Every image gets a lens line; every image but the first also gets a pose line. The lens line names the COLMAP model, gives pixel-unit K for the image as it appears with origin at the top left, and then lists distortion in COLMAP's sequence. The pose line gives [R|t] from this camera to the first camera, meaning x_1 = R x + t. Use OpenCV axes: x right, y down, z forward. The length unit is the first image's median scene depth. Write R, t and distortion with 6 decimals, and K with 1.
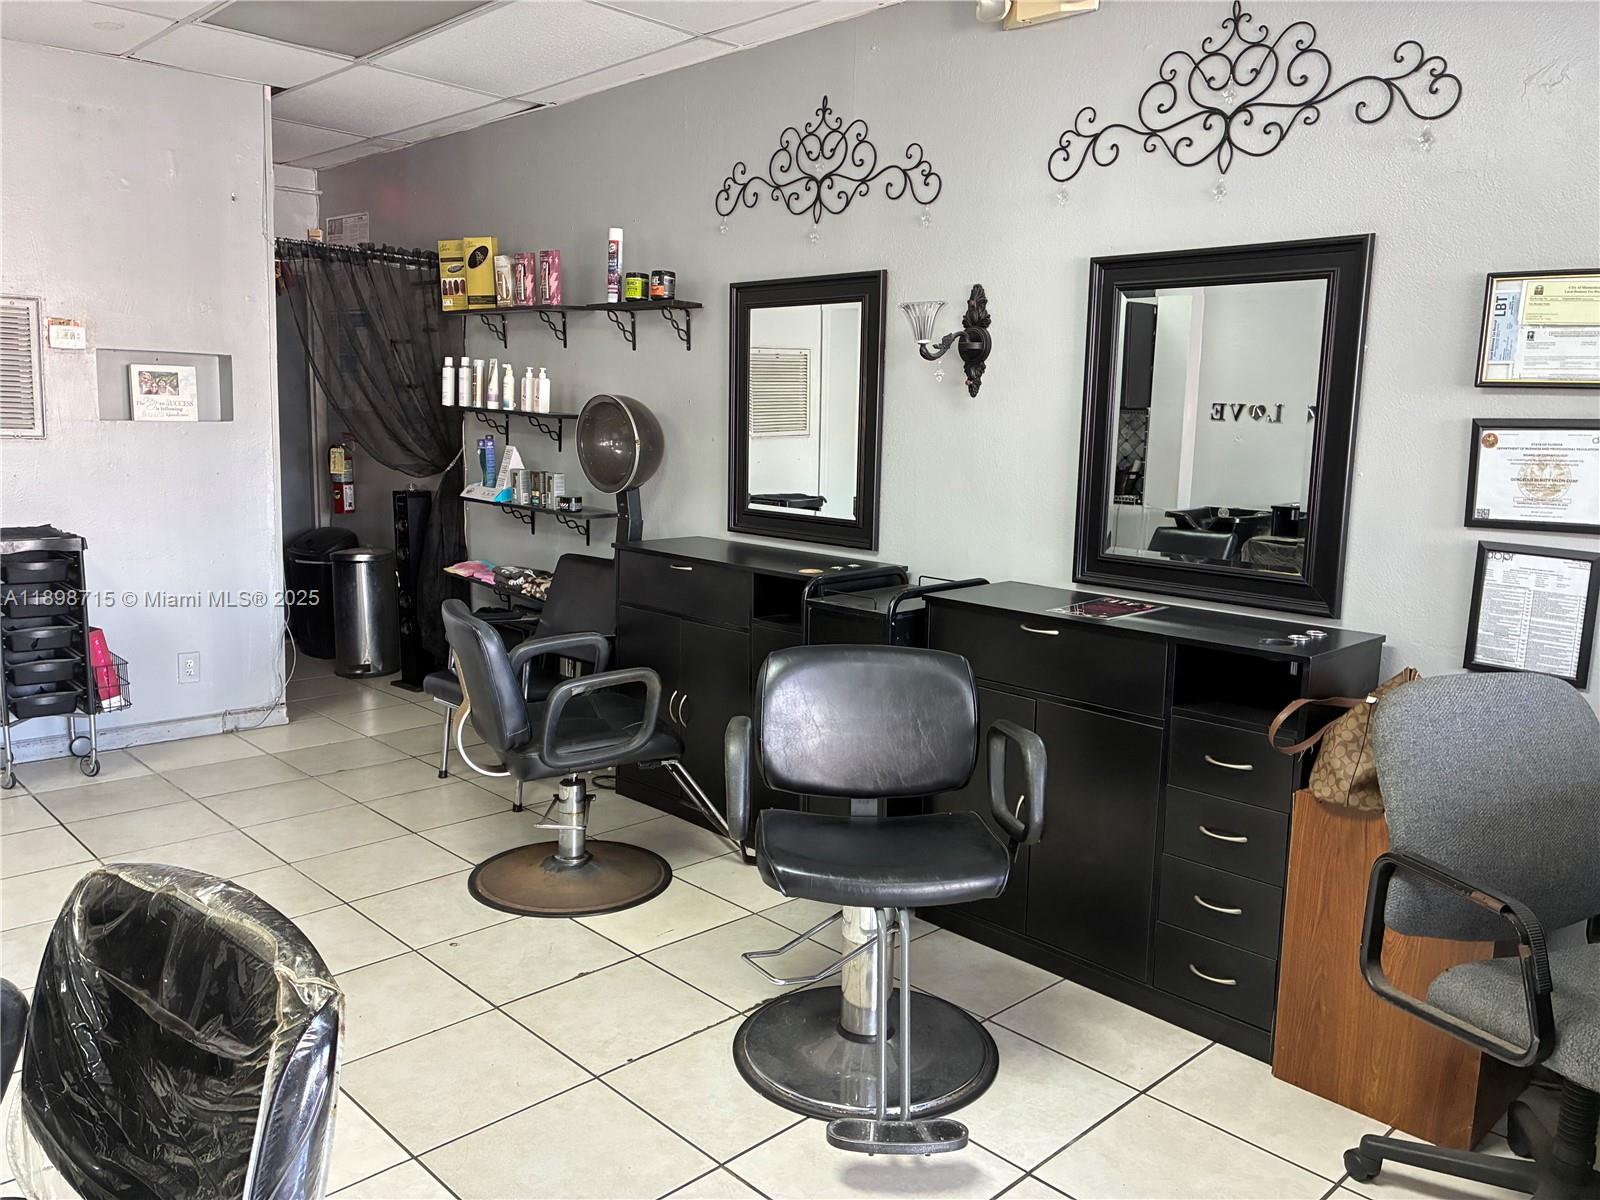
lens RADIAL K [[1220.4, 0, 796.2], [0, 1220.4, 580.8], [0, 0, 1]] dist [0.033574, -0.002753]
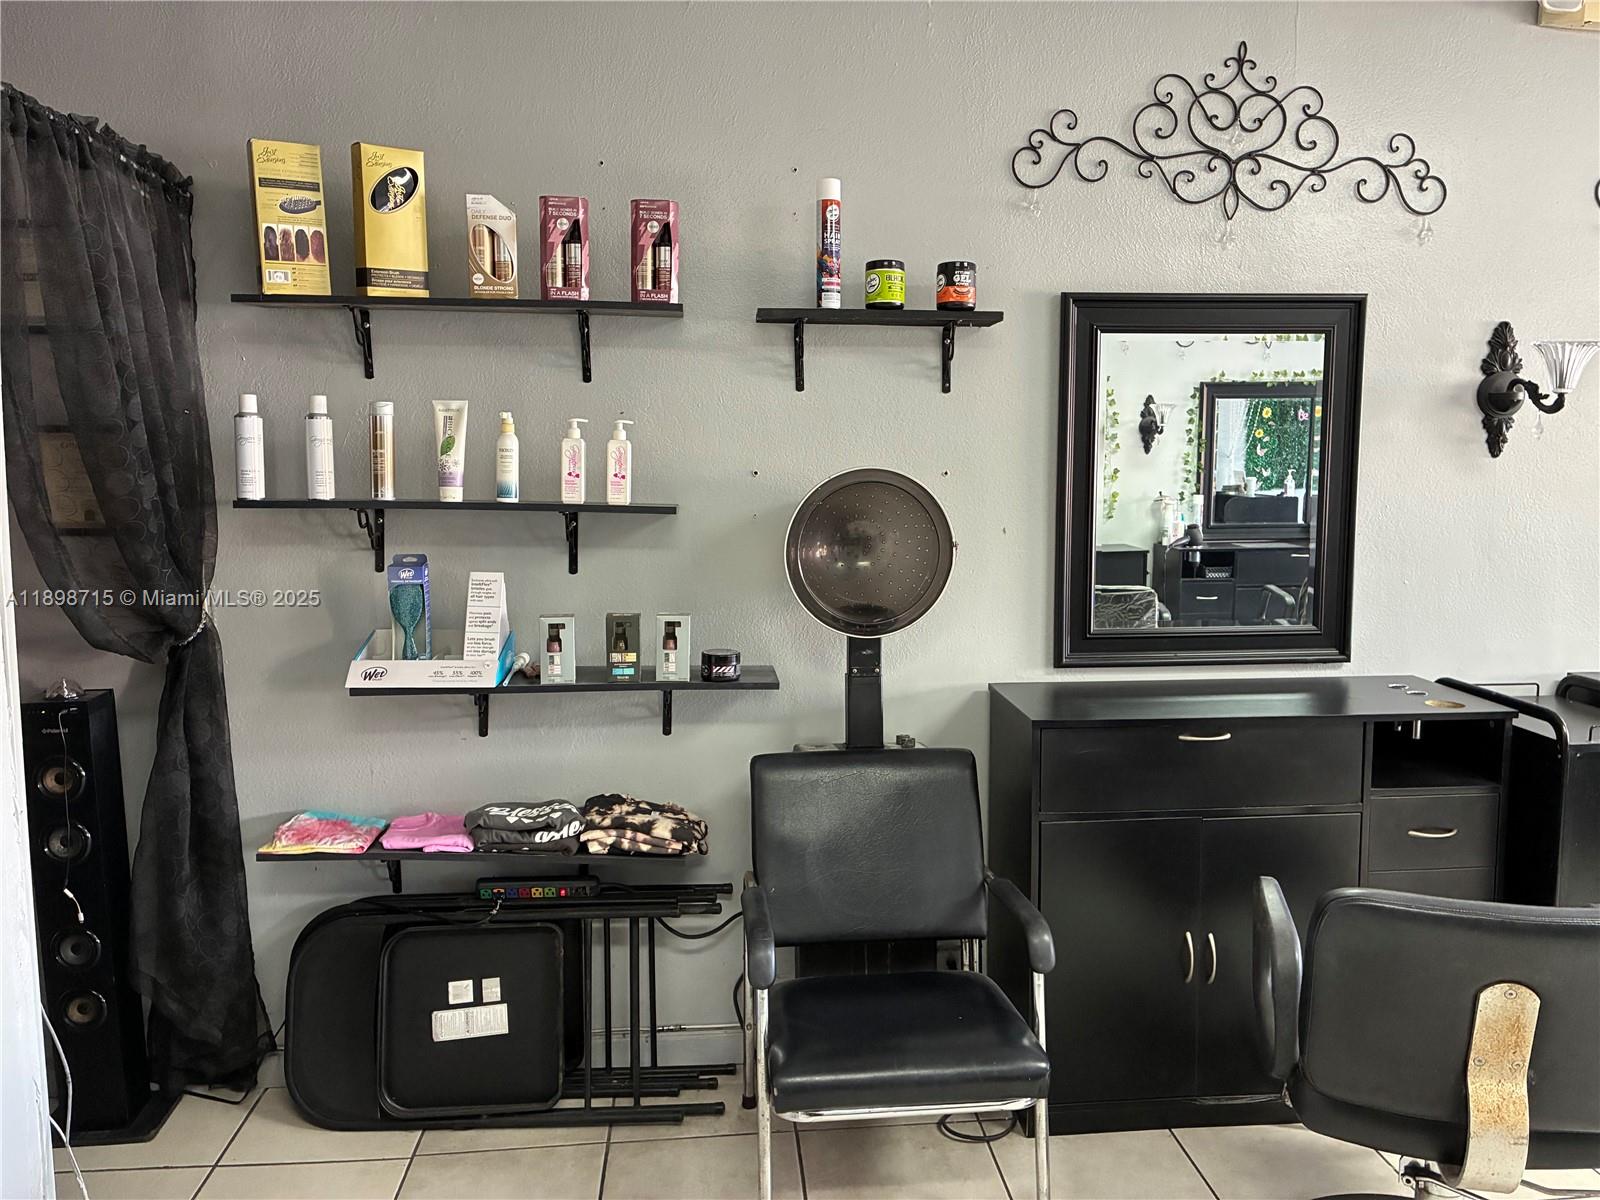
lens RADIAL K [[1220.4, 0, 796.2], [0, 1220.4, 580.8], [0, 0, 1]] dist [0.033574, -0.002753]
pose [[0.632073, -0.100711, 0.768336, -0.665281], [0.123547, 0.991933, 0.028383, -0.128921], [-0.764997, 0.076985, 0.639417, 0.711103]]
